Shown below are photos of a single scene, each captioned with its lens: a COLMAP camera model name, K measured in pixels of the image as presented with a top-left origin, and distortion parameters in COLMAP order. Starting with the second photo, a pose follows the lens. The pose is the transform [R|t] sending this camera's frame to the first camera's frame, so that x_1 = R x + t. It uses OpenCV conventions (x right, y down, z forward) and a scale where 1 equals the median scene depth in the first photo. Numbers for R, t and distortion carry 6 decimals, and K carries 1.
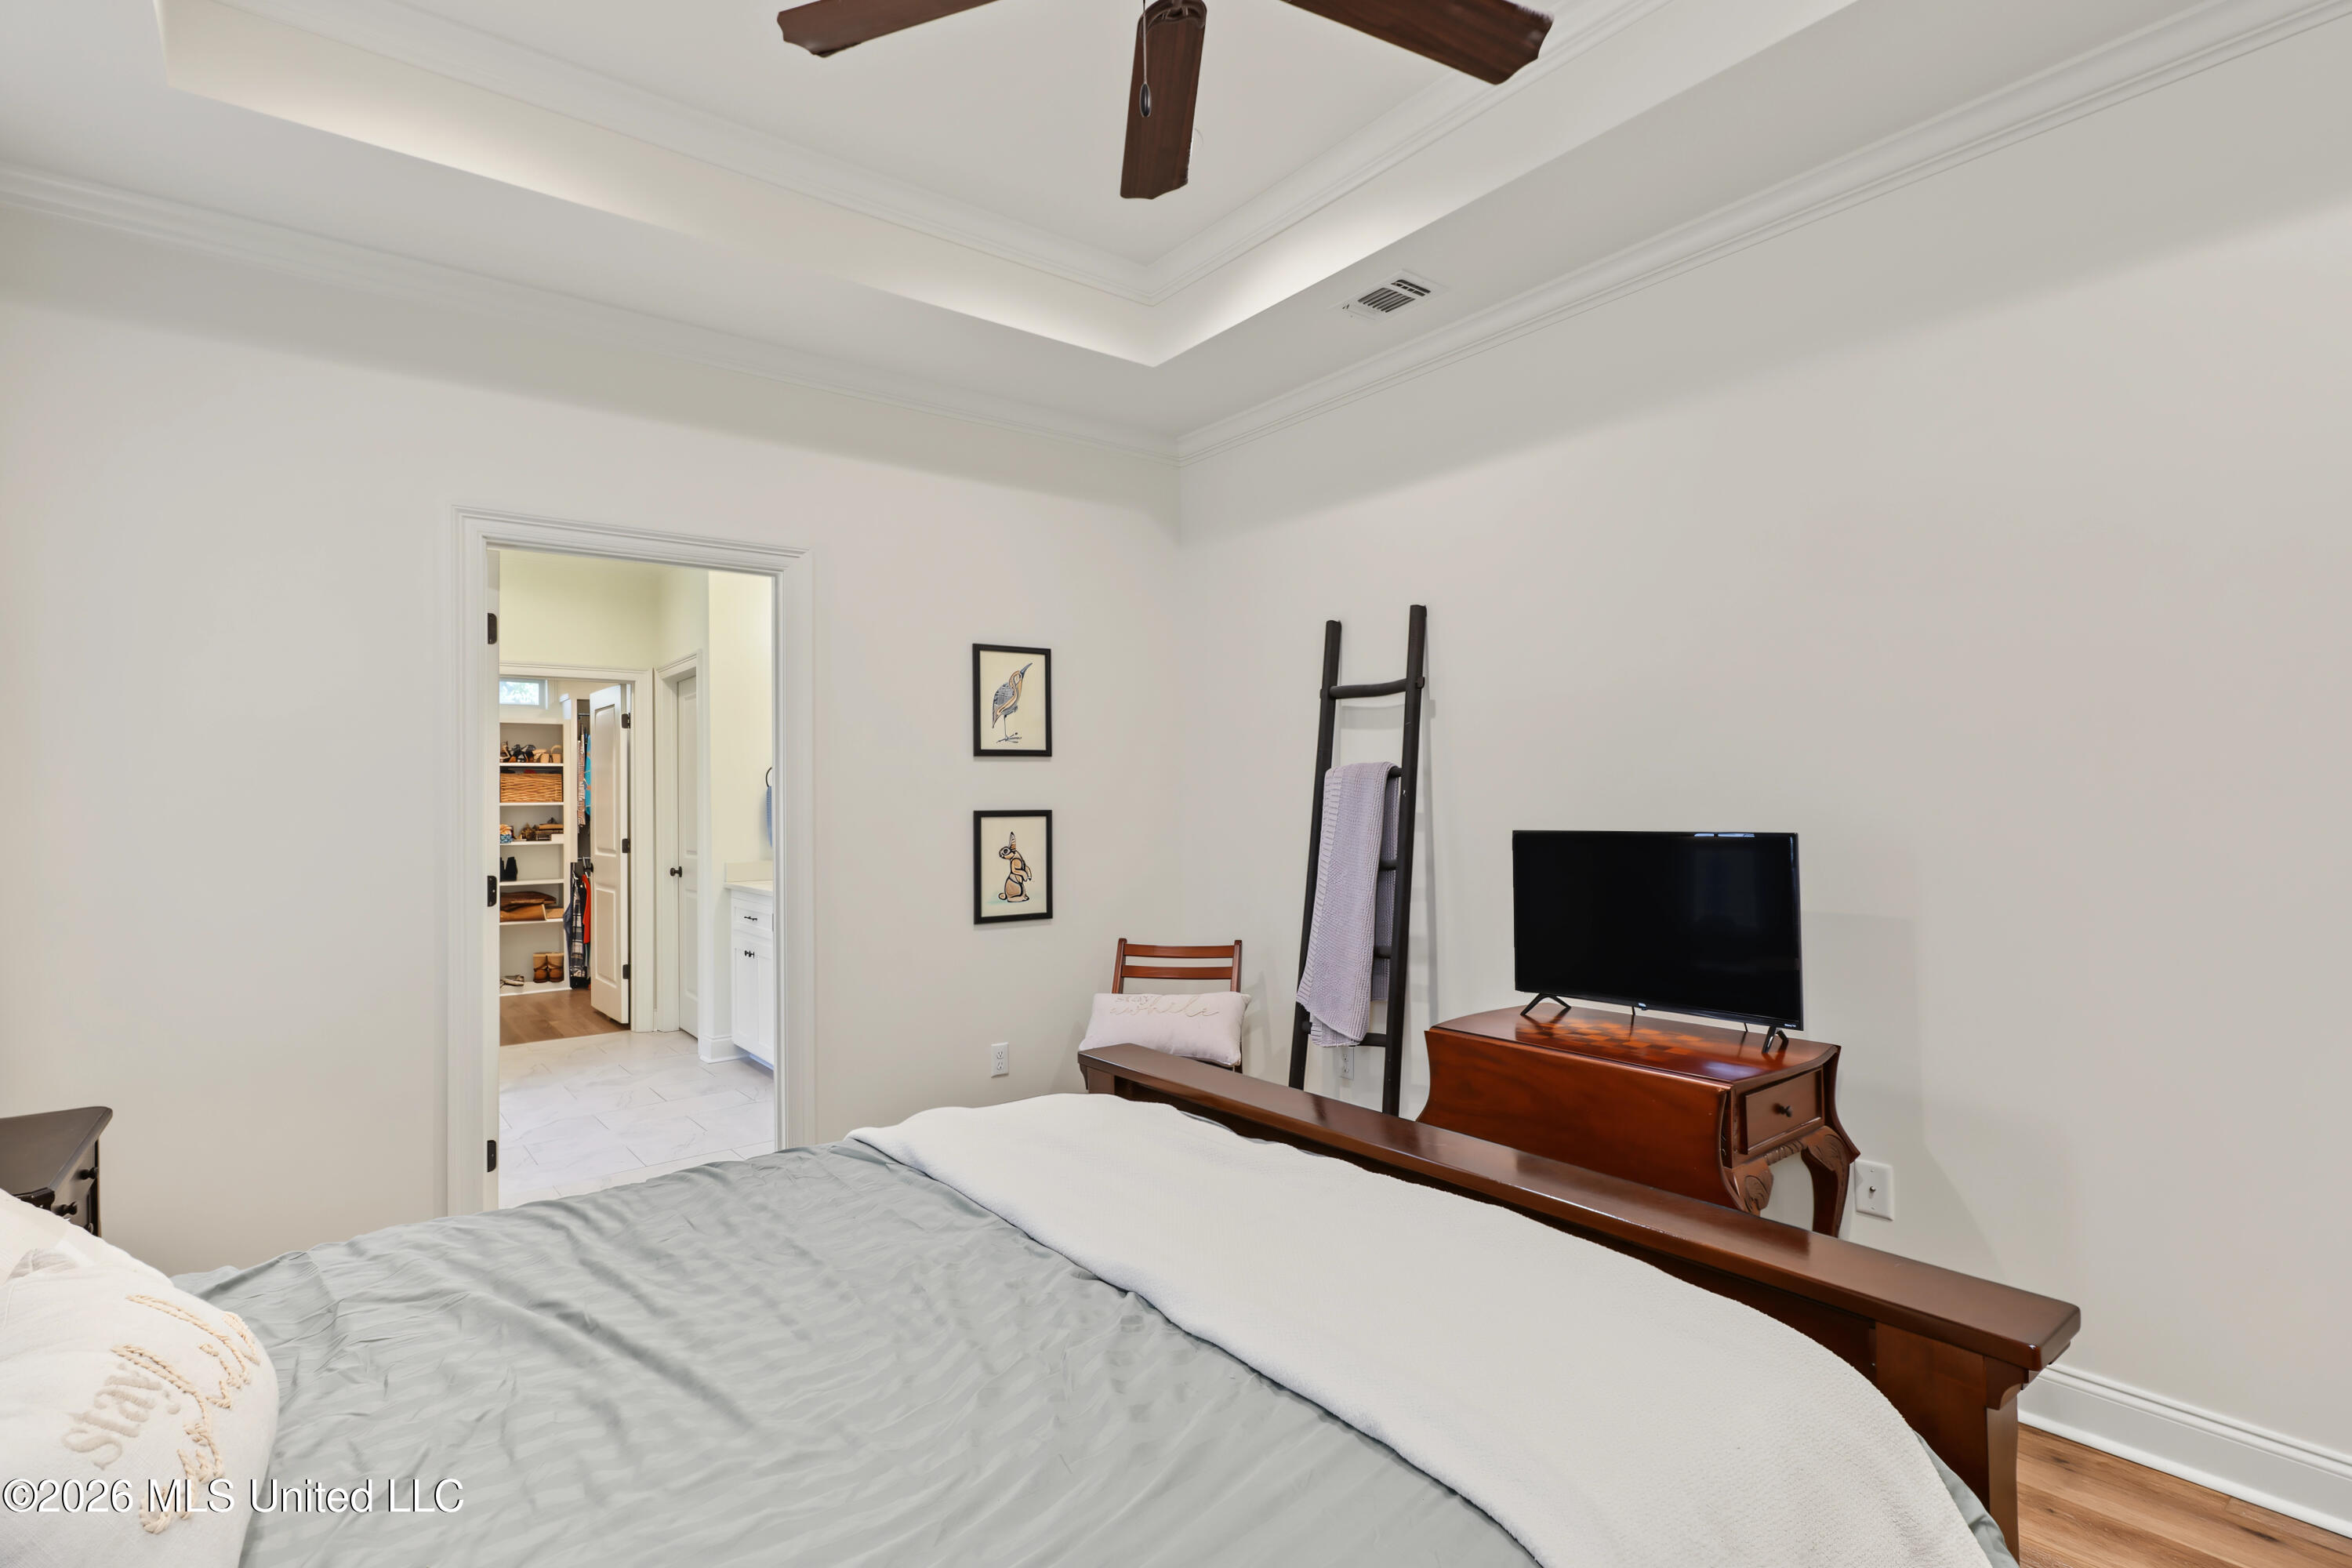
lens RADIAL K [[1115.6, 0, 1178.2], [0, 1115.6, 772.0], [0, 0, 1]] dist [-0.002630, 0.000895]
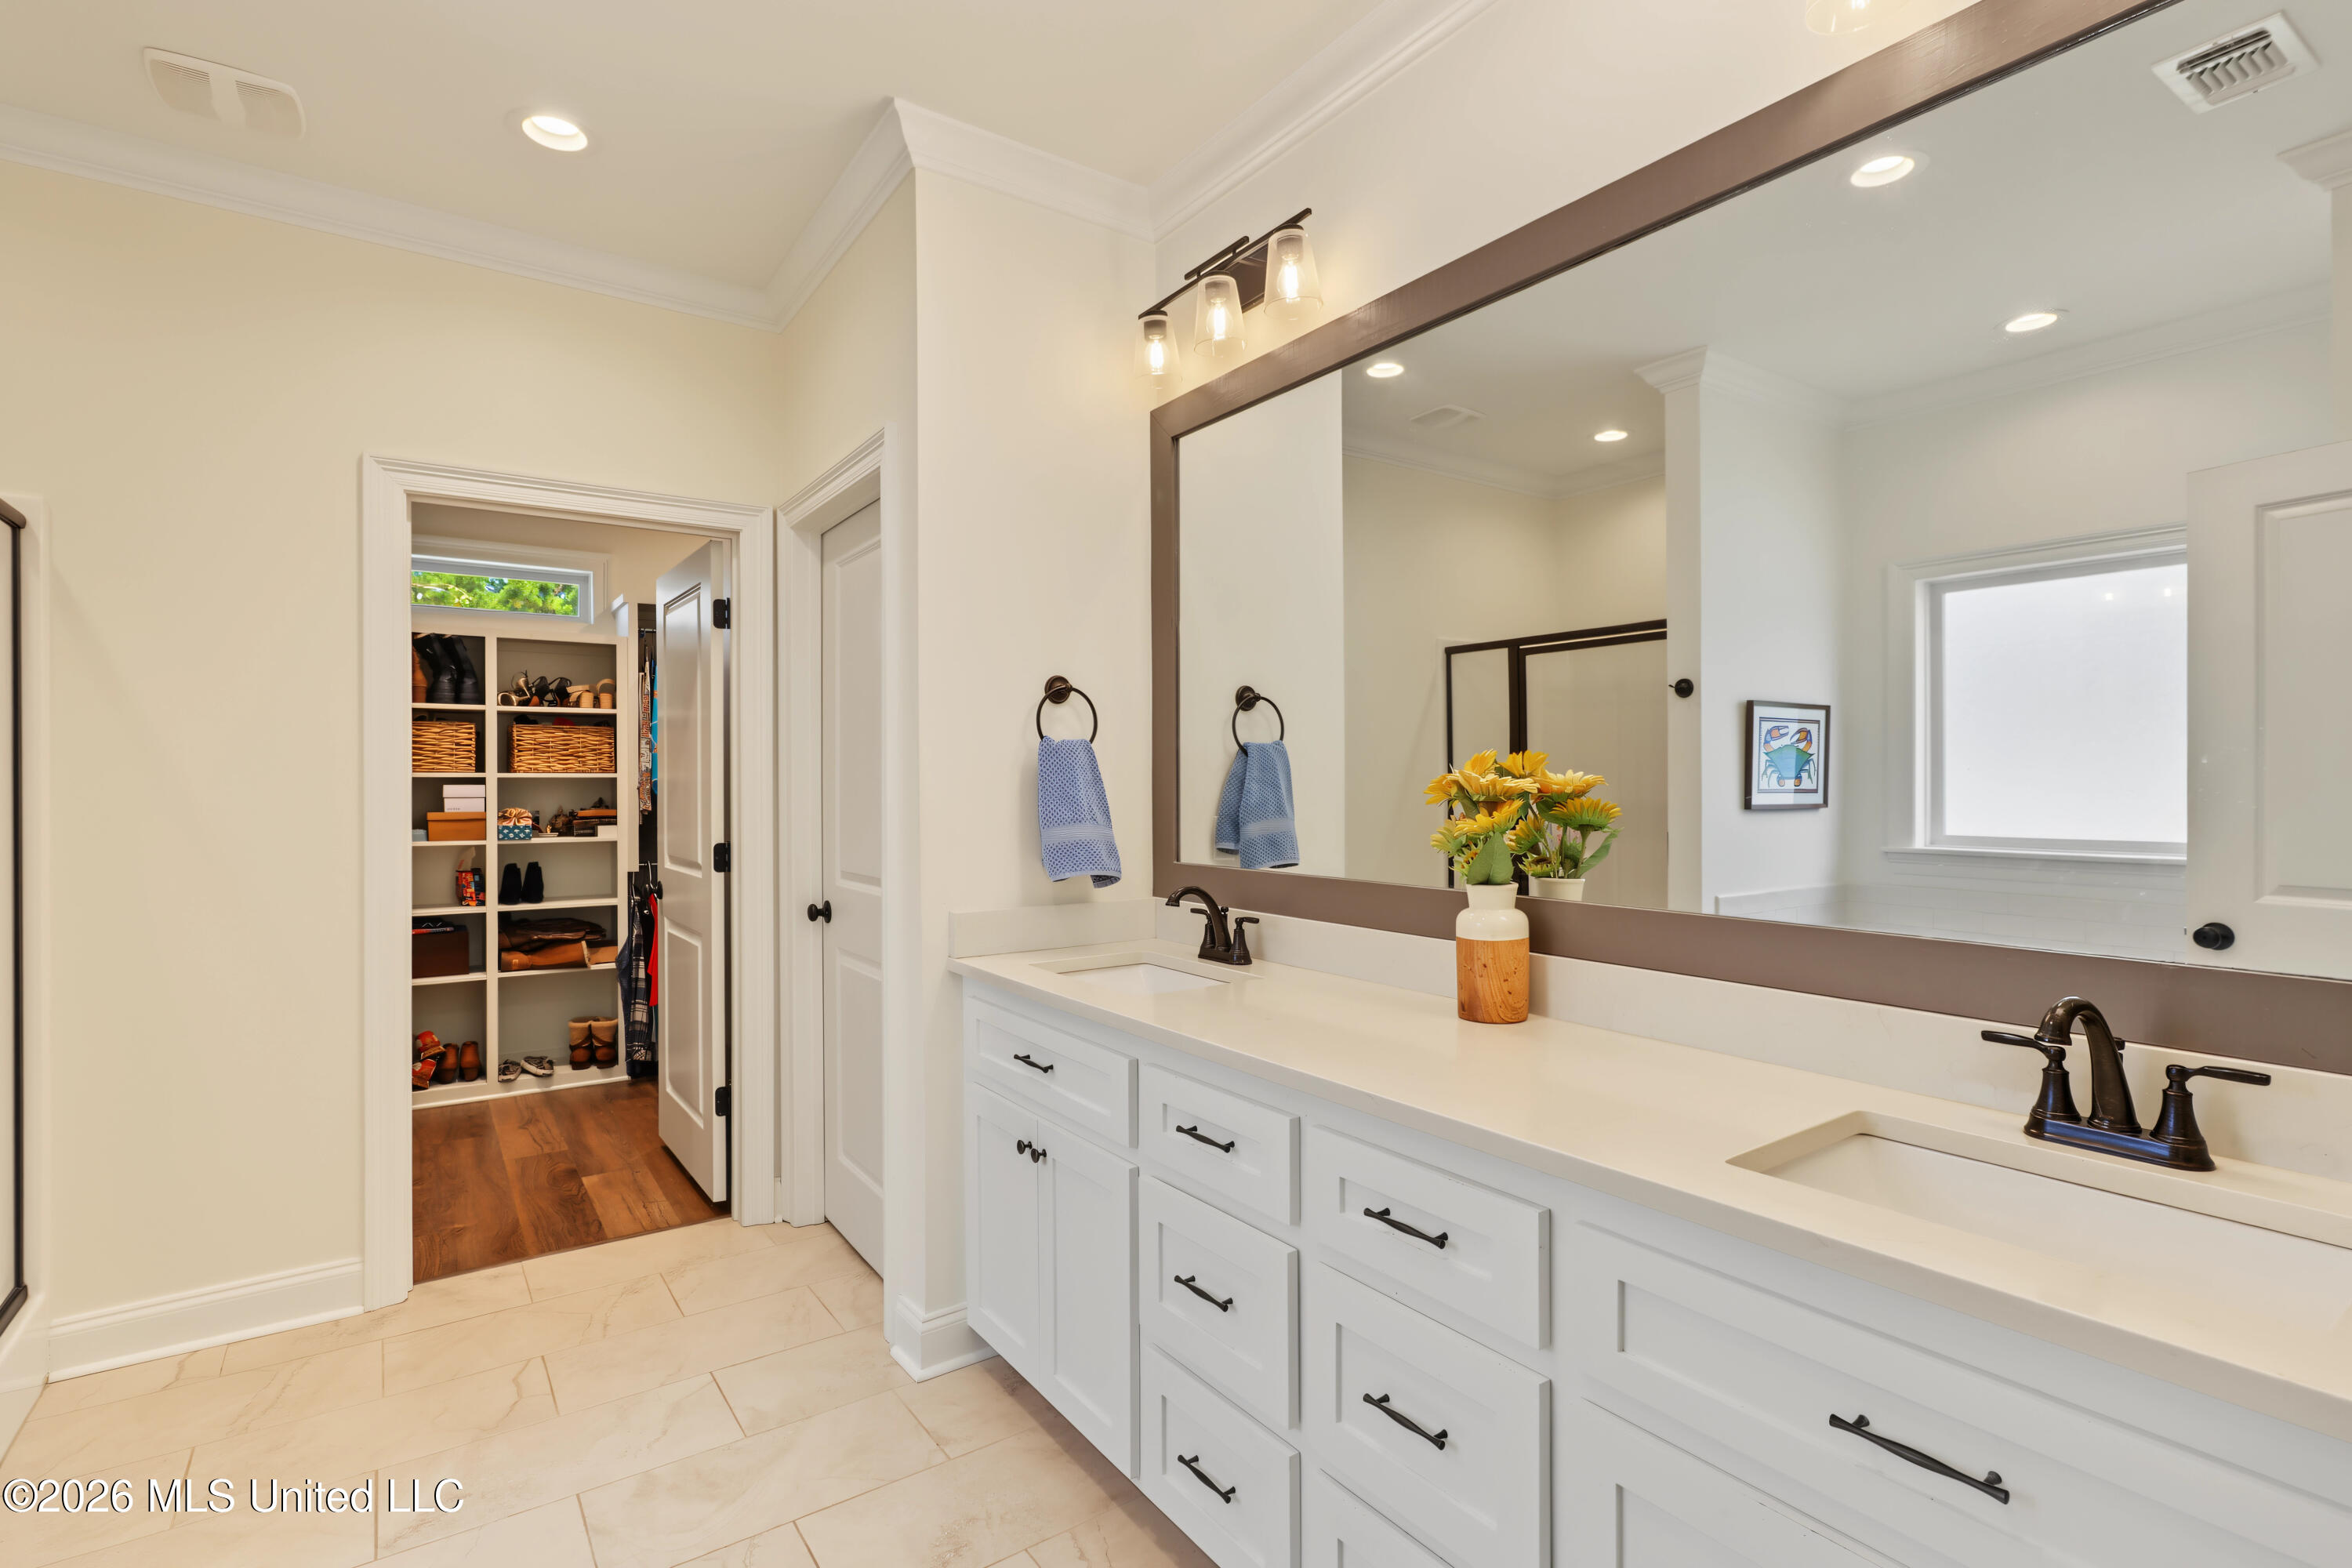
lens RADIAL K [[1115.6, 0, 1178.2], [0, 1115.6, 772.0], [0, 0, 1]] dist [-0.002630, 0.000895]
pose [[0.998258, 0.008891, -0.058318, -0.211011], [-0.007670, 0.999747, 0.021138, 0.011467], [0.058491, -0.020653, 0.998074, 0.412669]]
